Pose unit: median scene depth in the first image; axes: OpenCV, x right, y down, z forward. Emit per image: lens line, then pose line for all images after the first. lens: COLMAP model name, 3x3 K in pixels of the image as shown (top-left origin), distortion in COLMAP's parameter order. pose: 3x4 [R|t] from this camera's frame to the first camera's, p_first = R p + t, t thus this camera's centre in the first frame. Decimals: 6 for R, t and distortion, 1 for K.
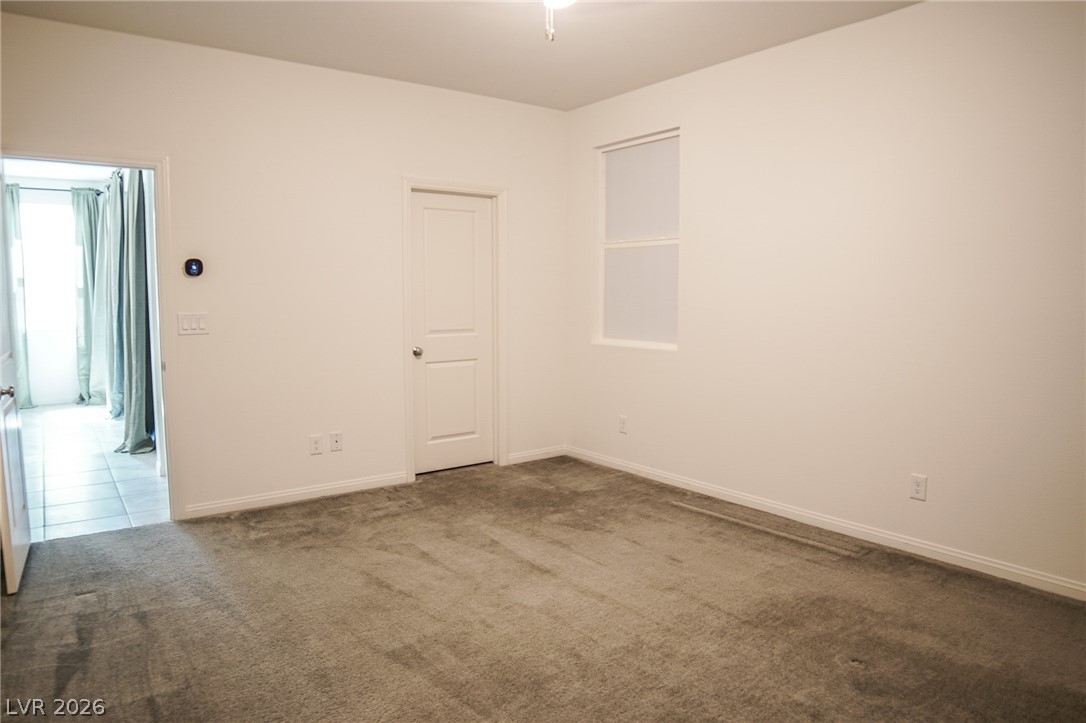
lens RADIAL K [[699.2, 0, 543.0], [0, 699.2, 361.5], [0, 0, 1]] dist [-0.133086, 0.072910]
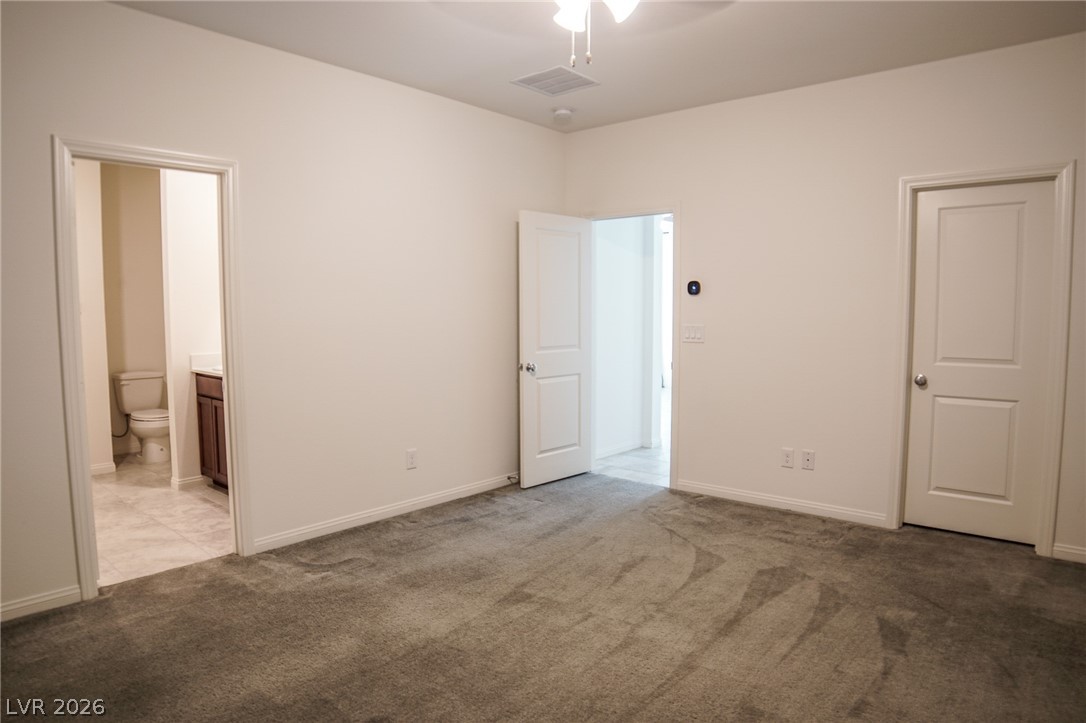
lens RADIAL K [[699.2, 0, 543.0], [0, 699.2, 361.5], [0, 0, 1]] dist [-0.133086, 0.072910]
pose [[0.199727, 0.076167, -0.976887, 0.670993], [-0.090787, 0.994124, 0.058950, -0.056037], [0.975637, 0.076915, 0.205469, 0.487221]]
